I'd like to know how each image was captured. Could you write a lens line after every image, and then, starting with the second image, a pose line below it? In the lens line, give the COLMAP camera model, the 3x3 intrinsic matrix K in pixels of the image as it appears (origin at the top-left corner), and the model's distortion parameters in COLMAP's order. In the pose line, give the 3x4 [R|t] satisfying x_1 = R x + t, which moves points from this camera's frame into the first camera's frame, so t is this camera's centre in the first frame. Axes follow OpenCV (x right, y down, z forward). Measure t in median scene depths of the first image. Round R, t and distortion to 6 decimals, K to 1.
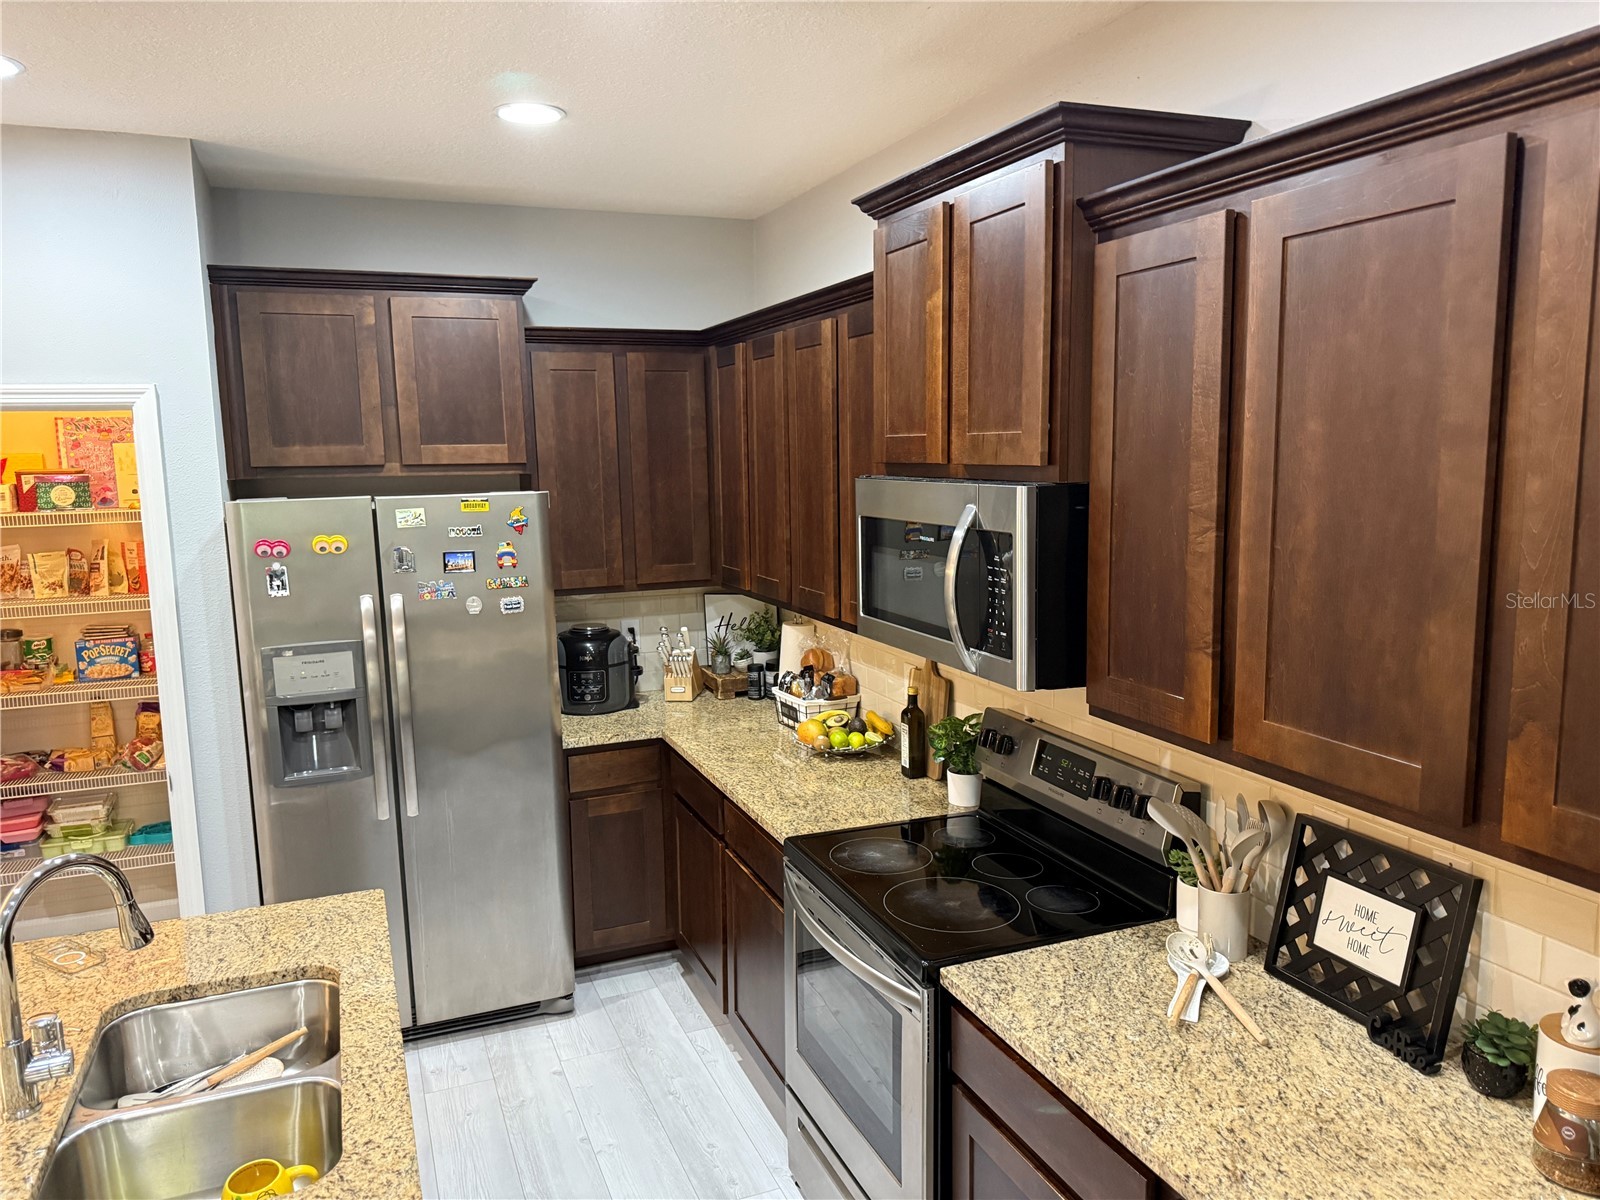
lens RADIAL K [[1121.2, 0, 800.0], [0, 1121.2, 600.0], [0, 0, 1]] dist [0.058072, -0.077551]
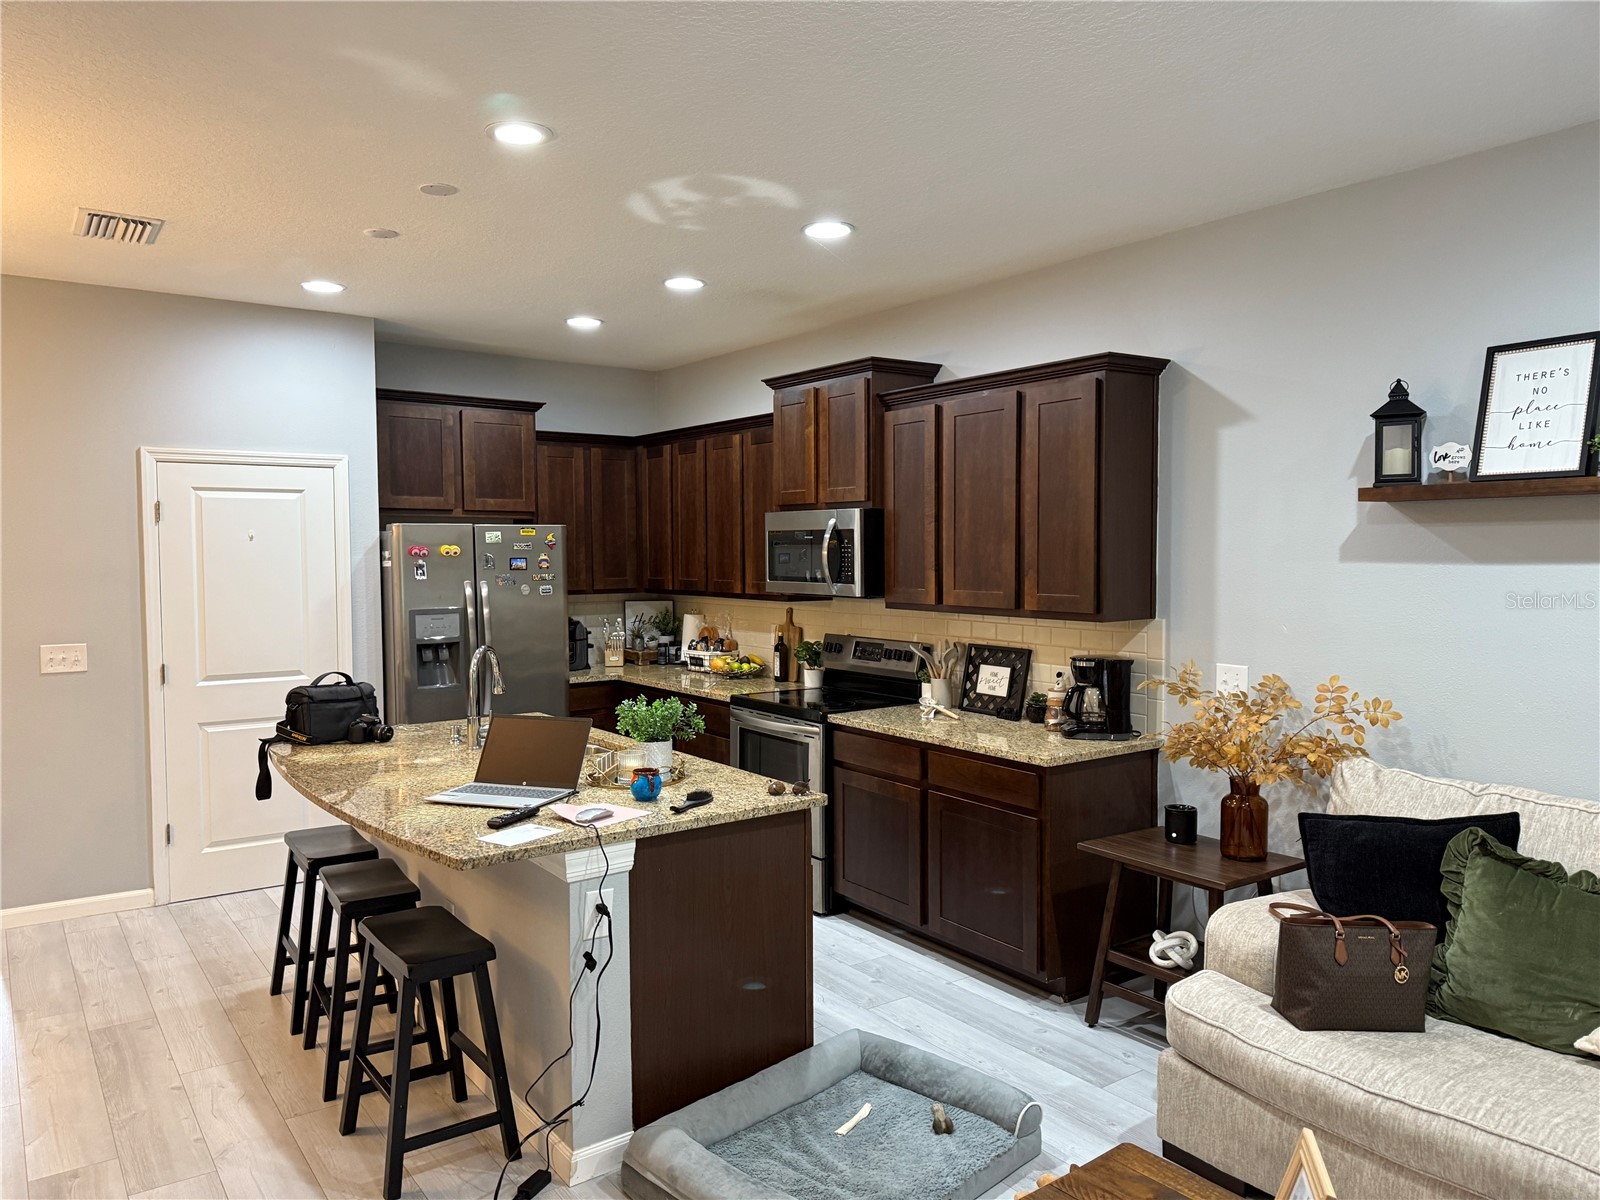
lens RADIAL K [[1123.2, 0, 800.0], [0, 1123.2, 600.0], [0, 0, 1]] dist [0.191291, -0.379328]
pose [[0.970014, 0.002002, 0.243041, -0.401422], [0.020701, 0.995652, -0.090822, 0.245084], [-0.242166, 0.093130, 0.965755, -1.009933]]
